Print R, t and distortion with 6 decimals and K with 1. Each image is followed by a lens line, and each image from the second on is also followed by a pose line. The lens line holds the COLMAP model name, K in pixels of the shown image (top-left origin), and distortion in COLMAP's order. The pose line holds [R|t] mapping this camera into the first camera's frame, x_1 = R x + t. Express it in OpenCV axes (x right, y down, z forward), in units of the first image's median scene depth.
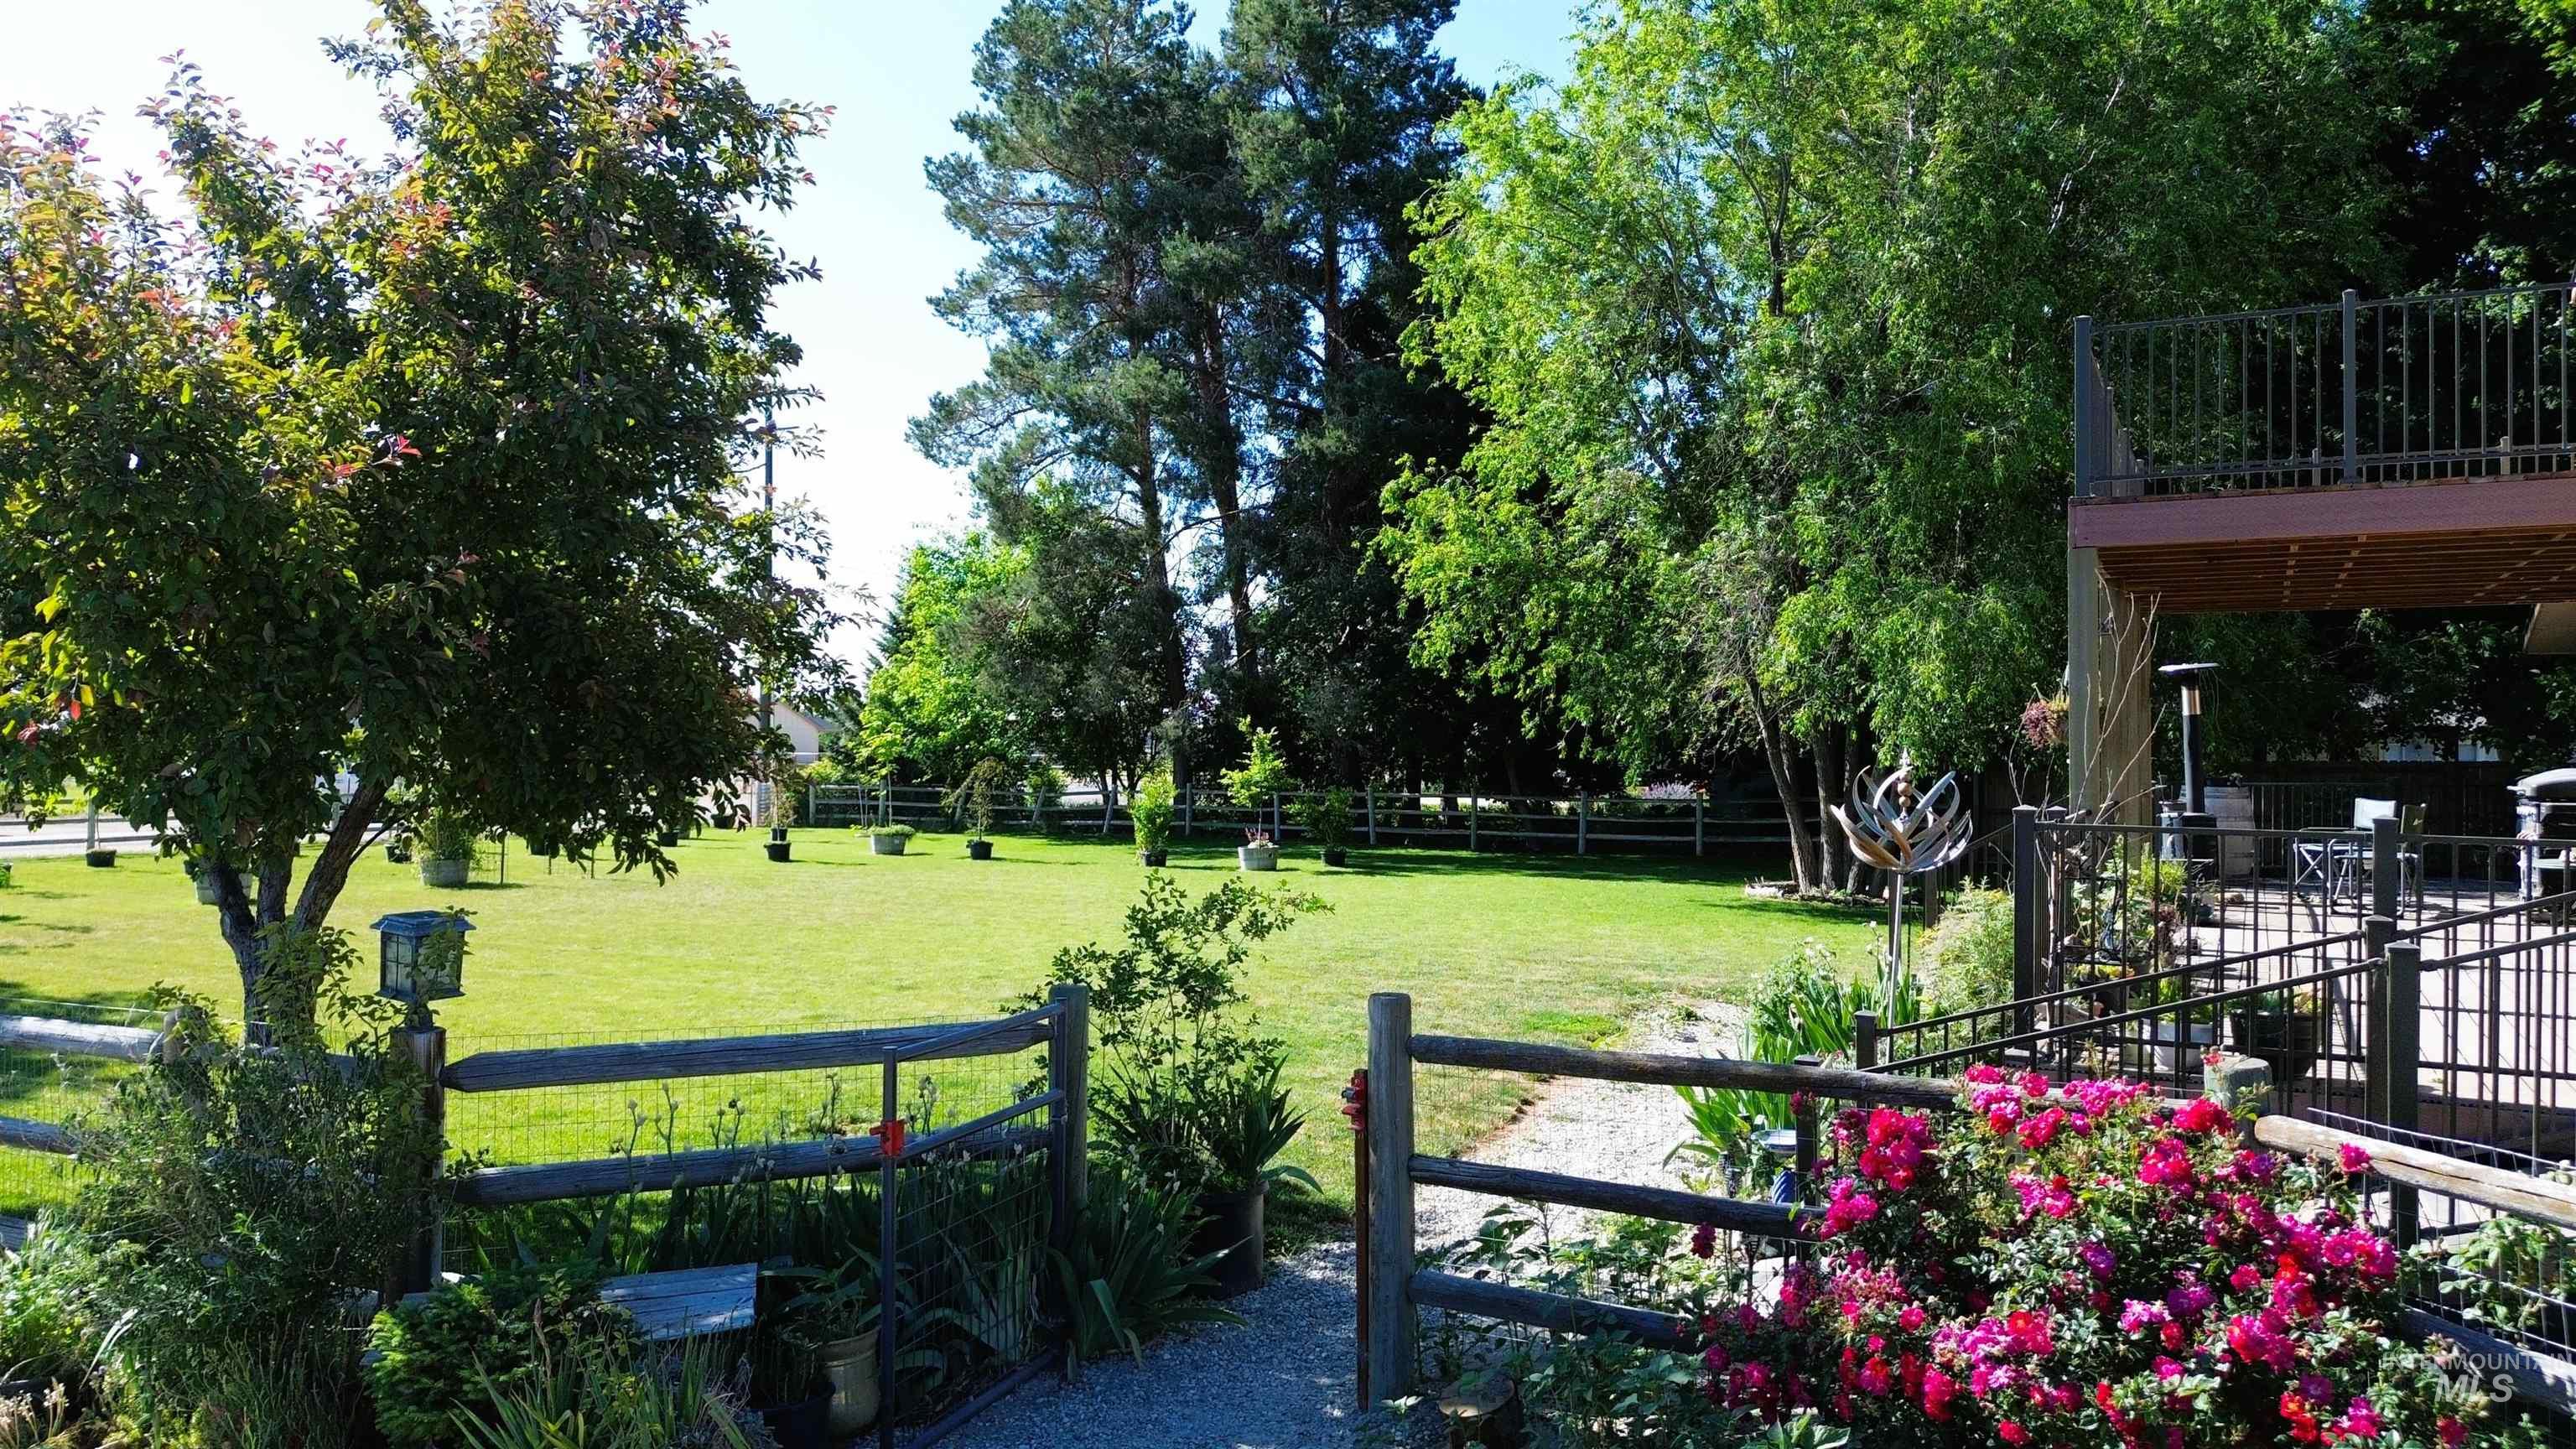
lens RADIAL K [[1797.2, 0, 1297.7], [0, 1797.2, 726.5], [0, 0, 1]] dist [0.082280, -0.086498]
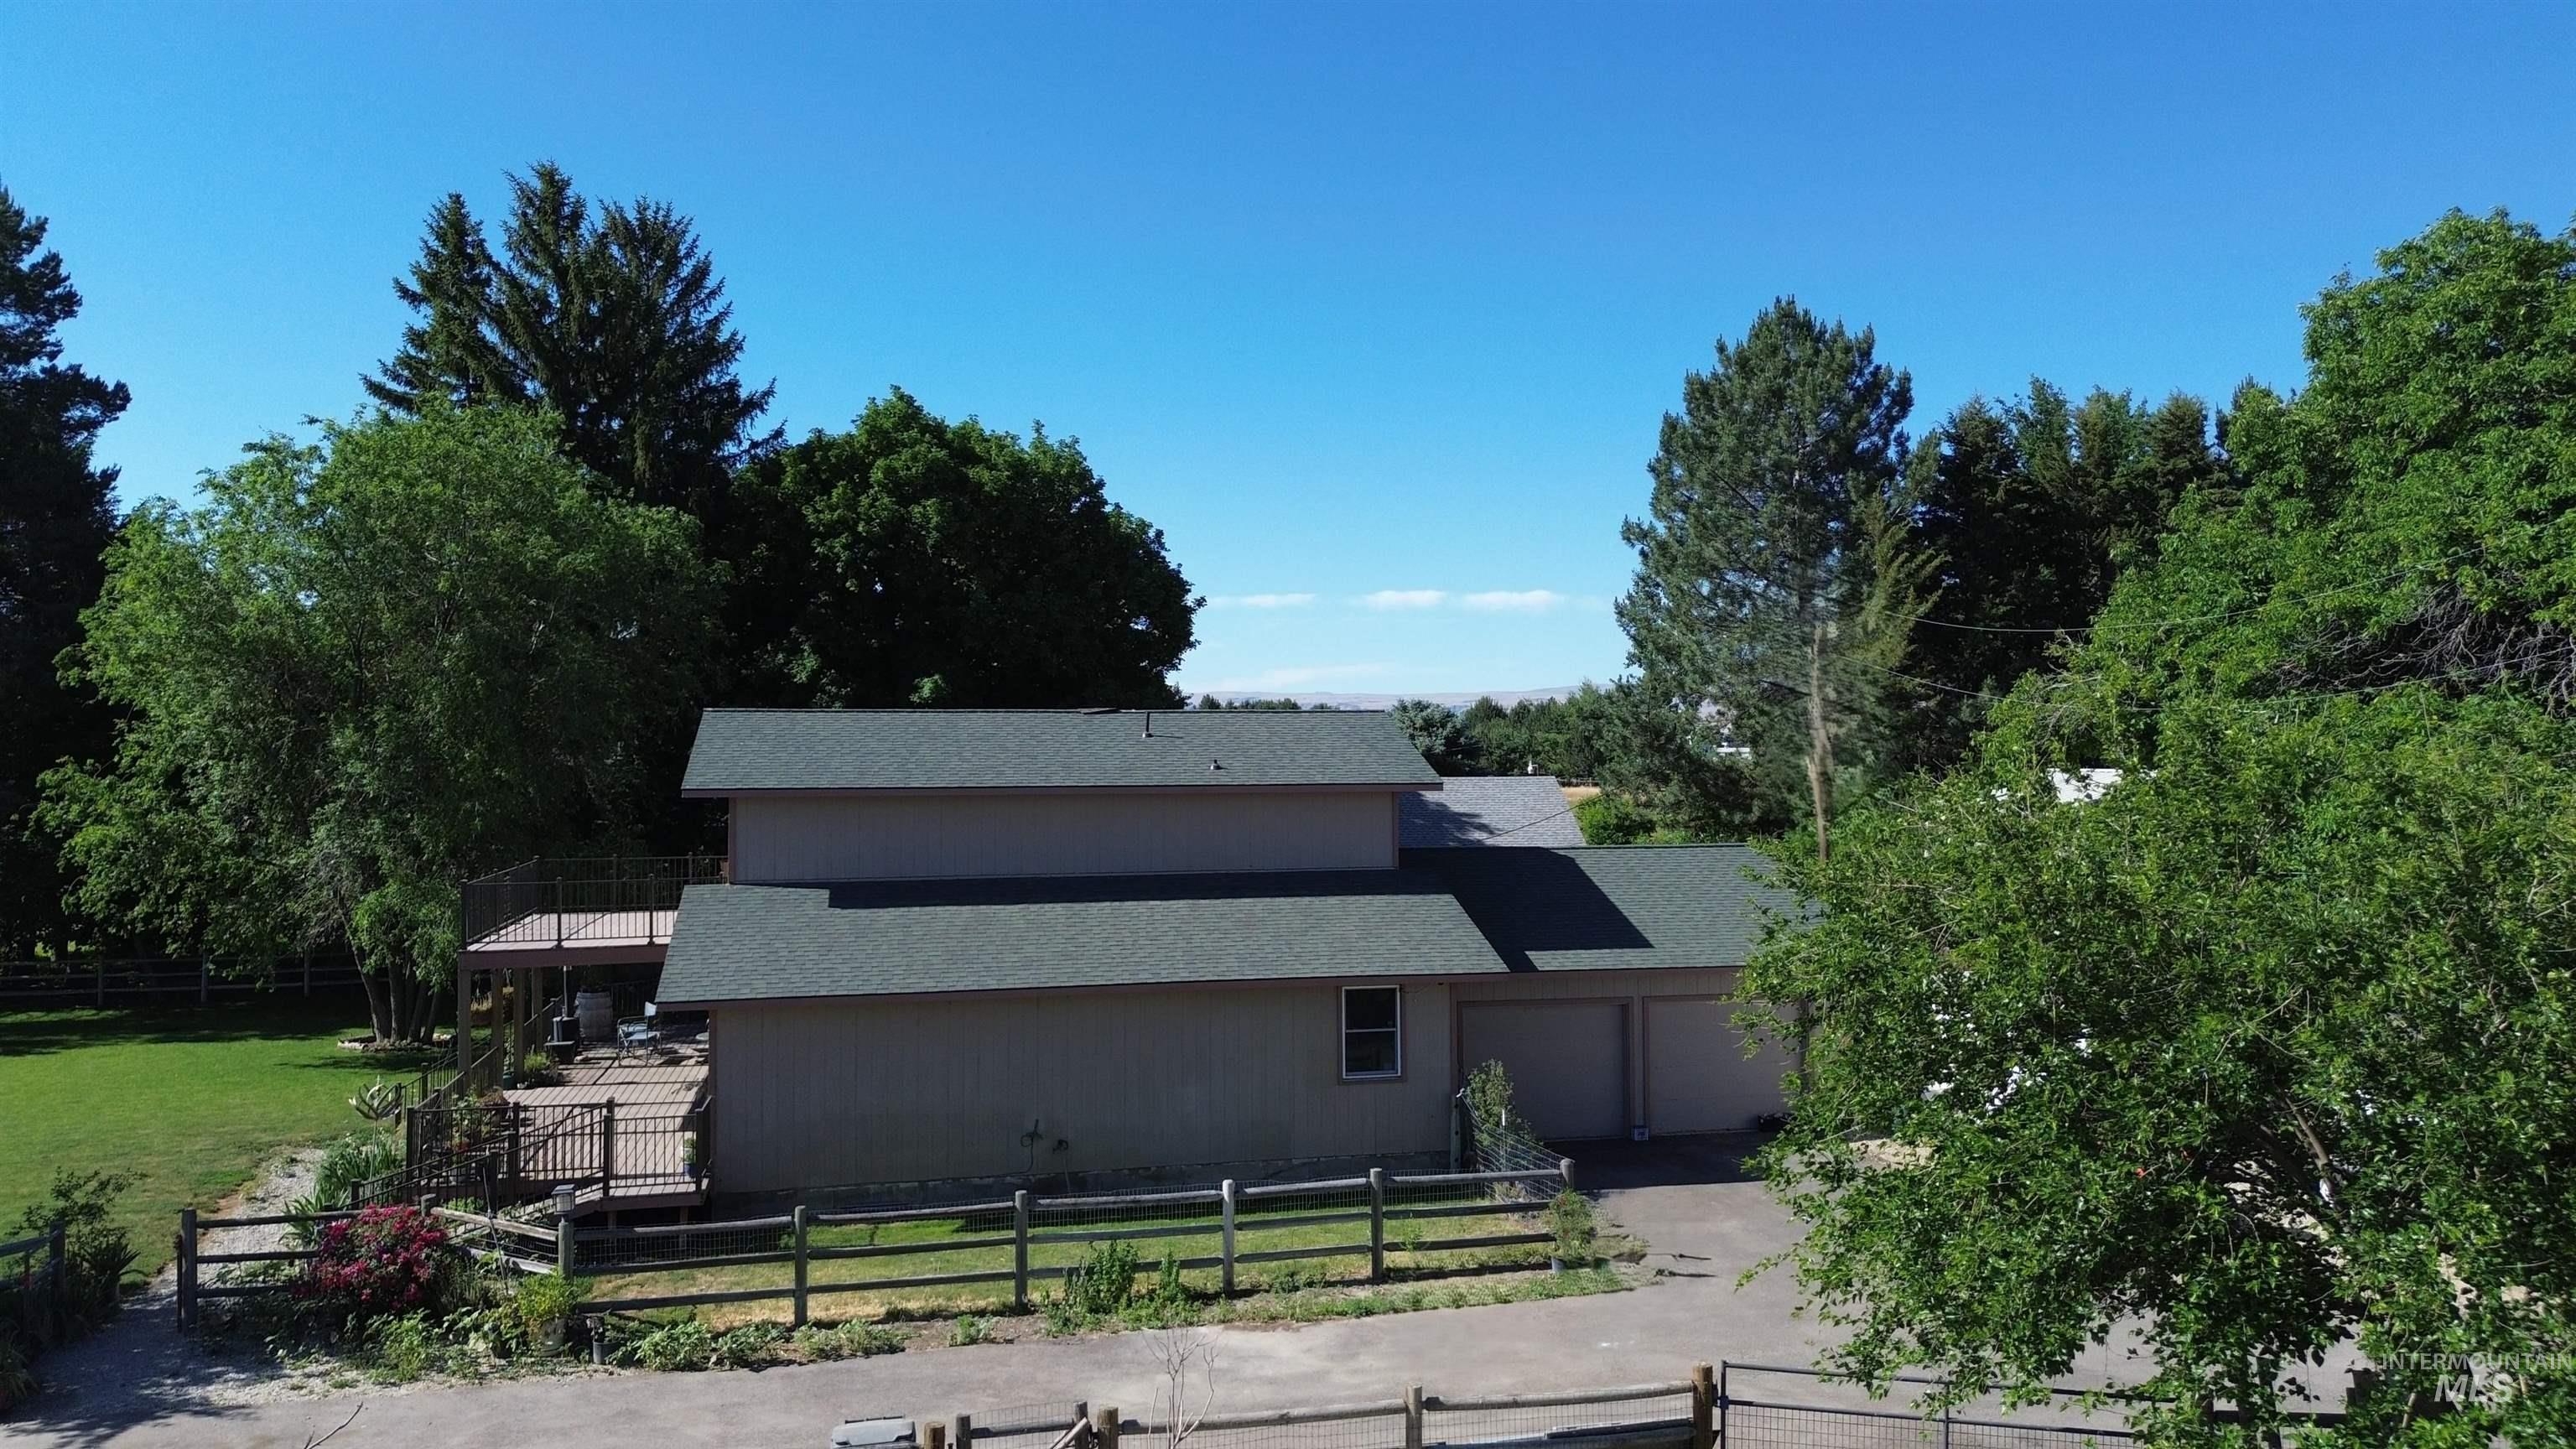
lens RADIAL K [[1797.2, 0, 1297.7], [0, 1797.2, 726.5], [0, 0, 1]] dist [0.082280, -0.086498]
pose [[0.757353, -0.000342, 0.653005, -0.115120], [0.001980, 0.999996, -0.001773, -0.139435], [-0.653003, 0.002635, 0.757351, -0.551883]]
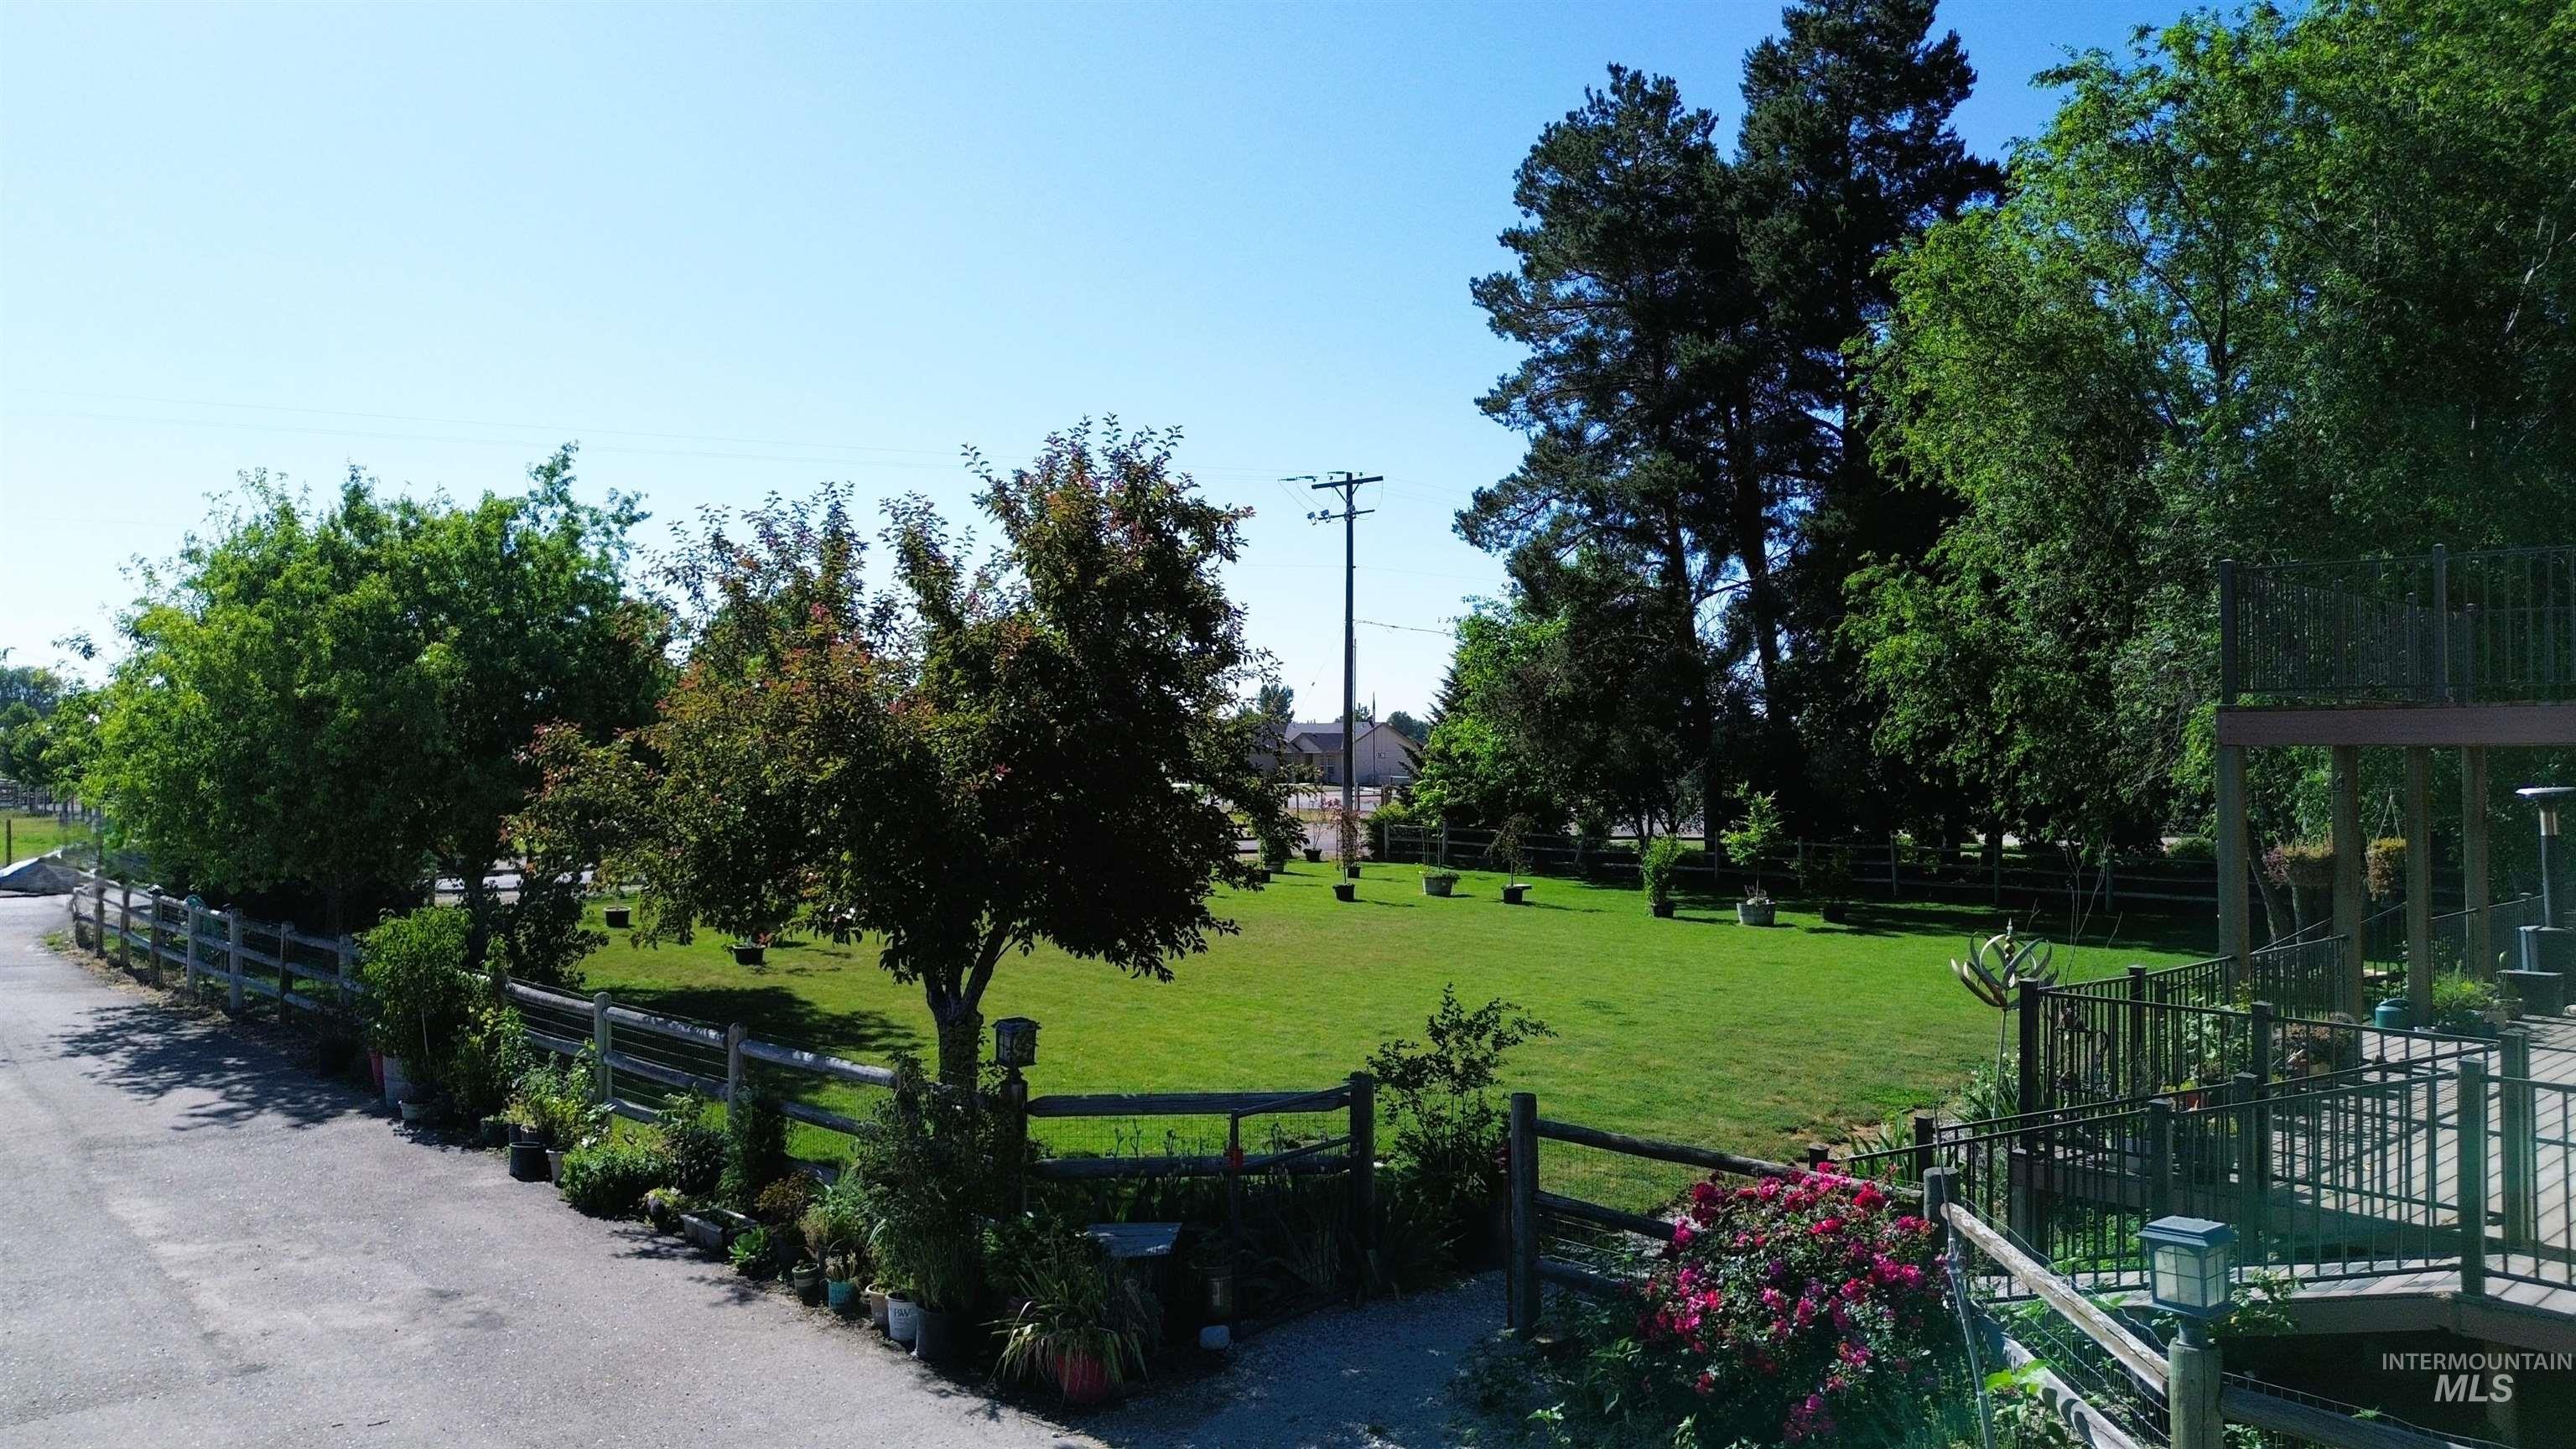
lens RADIAL K [[1797.2, 0, 1297.7], [0, 1797.2, 726.5], [0, 0, 1]] dist [0.082280, -0.086498]
pose [[0.943693, -0.010580, -0.330654, 0.078583], [0.009242, 0.999942, -0.005618, -0.035557], [0.330694, 0.002245, 0.943735, -0.125707]]
